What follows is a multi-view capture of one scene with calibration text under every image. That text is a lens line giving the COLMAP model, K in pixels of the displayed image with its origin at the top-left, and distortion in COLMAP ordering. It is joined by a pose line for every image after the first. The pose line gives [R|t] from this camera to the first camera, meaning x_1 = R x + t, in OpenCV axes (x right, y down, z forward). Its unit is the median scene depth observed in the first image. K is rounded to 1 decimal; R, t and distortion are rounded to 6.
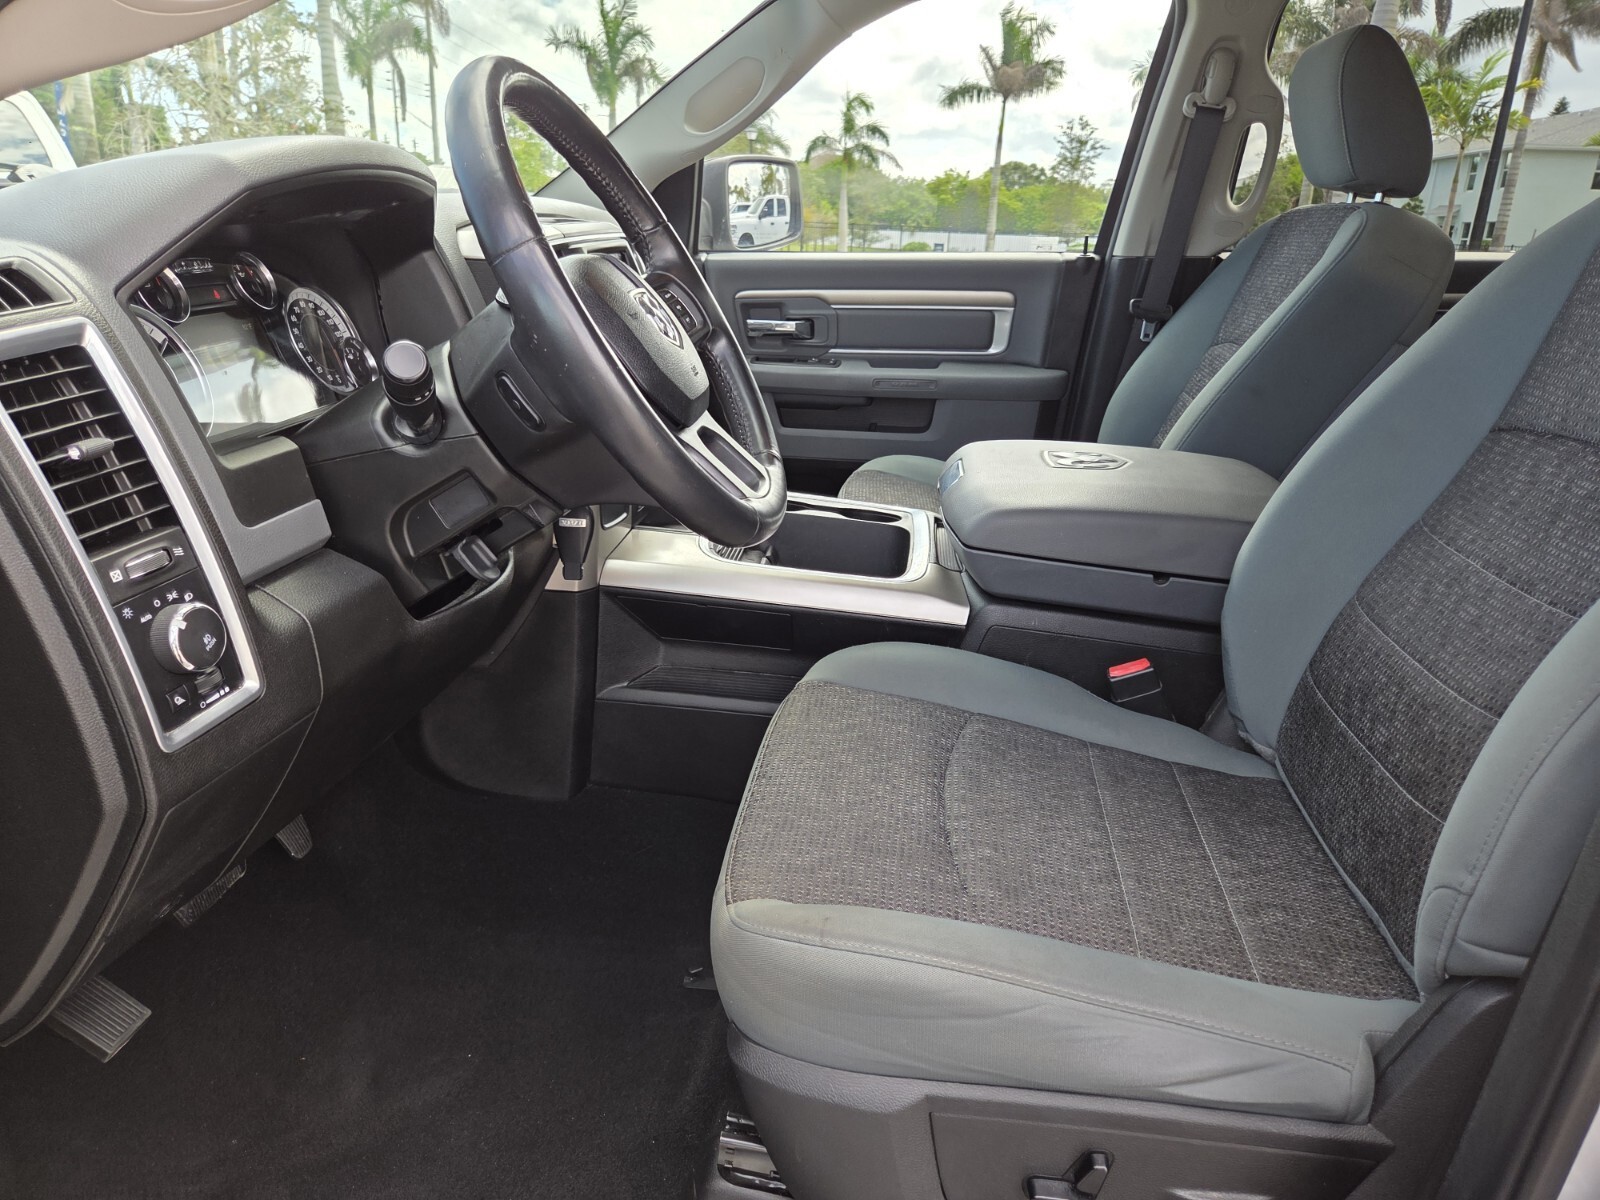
lens RADIAL K [[1082.4, 0, 793.9], [0, 1082.4, 593.8], [0, 0, 1]] dist [0.044875, -0.029519]
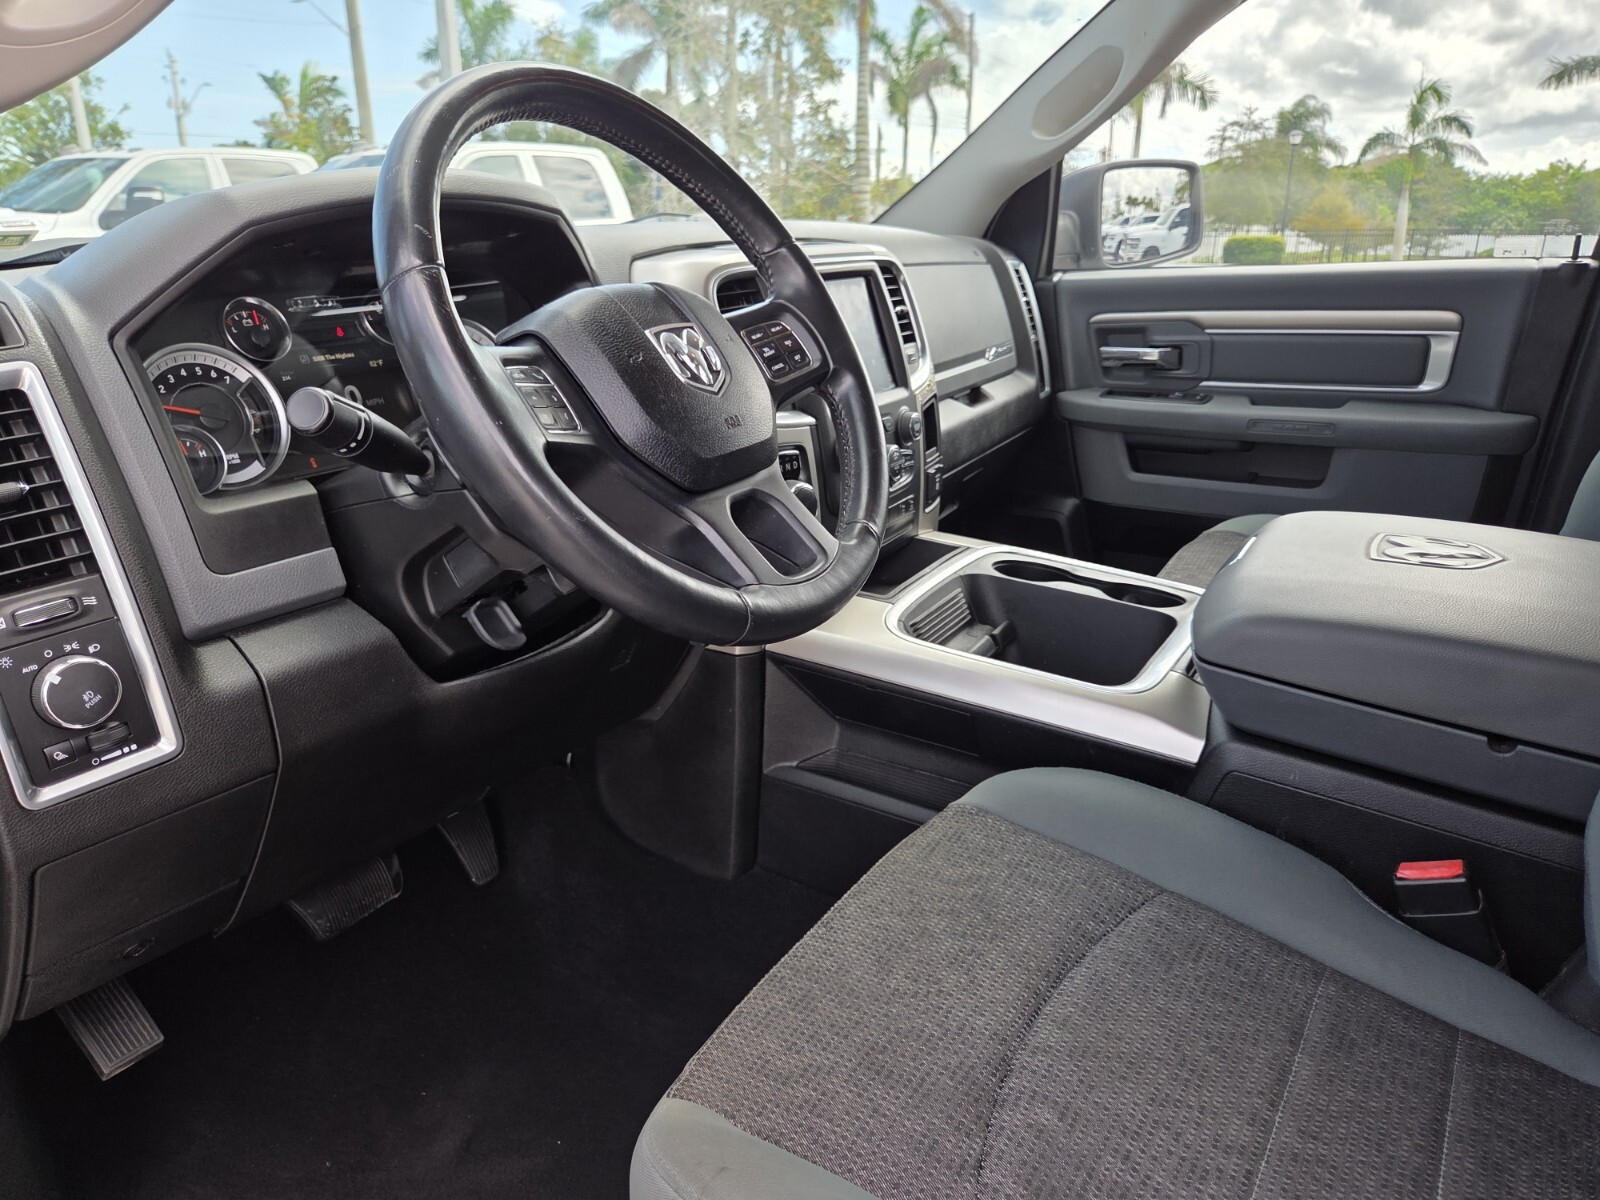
lens RADIAL K [[1090.5, 0, 803.4], [0, 1090.5, 585.7], [0, 0, 1]] dist [0.048914, -0.042593]
pose [[0.902375, 0.094905, -0.420372, 0.129724], [-0.106017, 0.994360, -0.003087, -0.036088], [0.417708, 0.047353, 0.907347, 0.117900]]
